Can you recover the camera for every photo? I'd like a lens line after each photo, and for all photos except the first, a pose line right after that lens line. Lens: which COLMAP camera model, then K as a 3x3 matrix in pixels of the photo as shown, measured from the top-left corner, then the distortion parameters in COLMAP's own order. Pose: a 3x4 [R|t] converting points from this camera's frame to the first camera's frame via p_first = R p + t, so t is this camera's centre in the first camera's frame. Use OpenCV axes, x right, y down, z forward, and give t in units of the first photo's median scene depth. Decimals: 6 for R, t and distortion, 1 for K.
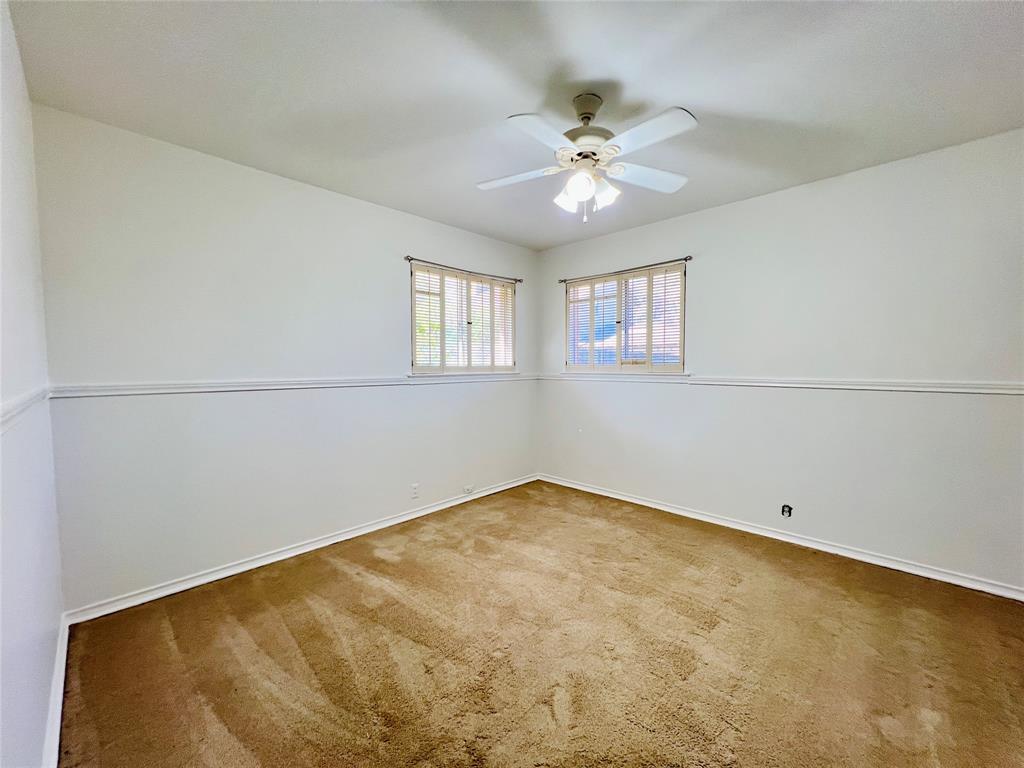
lens RADIAL K [[411.6, 0, 513.2], [0, 411.6, 383.8], [0, 0, 1]] dist [0.001197, 0.000380]
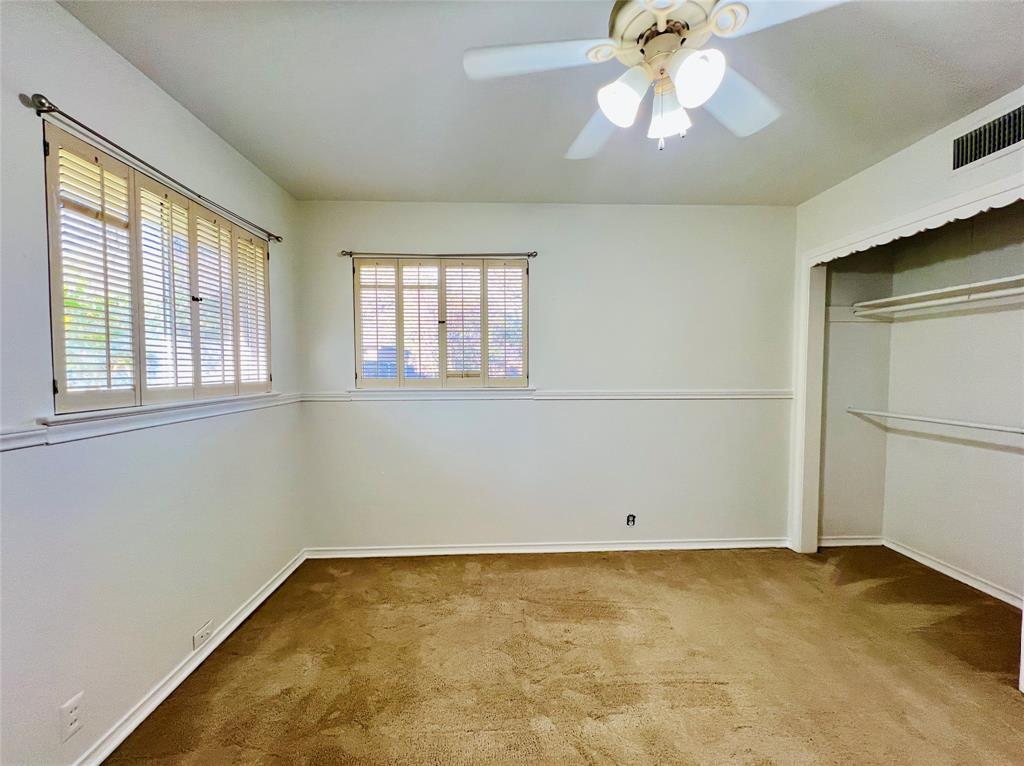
lens RADIAL K [[411.6, 0, 513.2], [0, 411.6, 382.8], [0, 0, 1]] dist [0.001197, 0.000380]
pose [[0.687898, -0.027620, 0.725282, -0.218498], [0.037397, 0.999297, 0.002585, -0.036917], [-0.724843, 0.025345, 0.688447, 0.409471]]
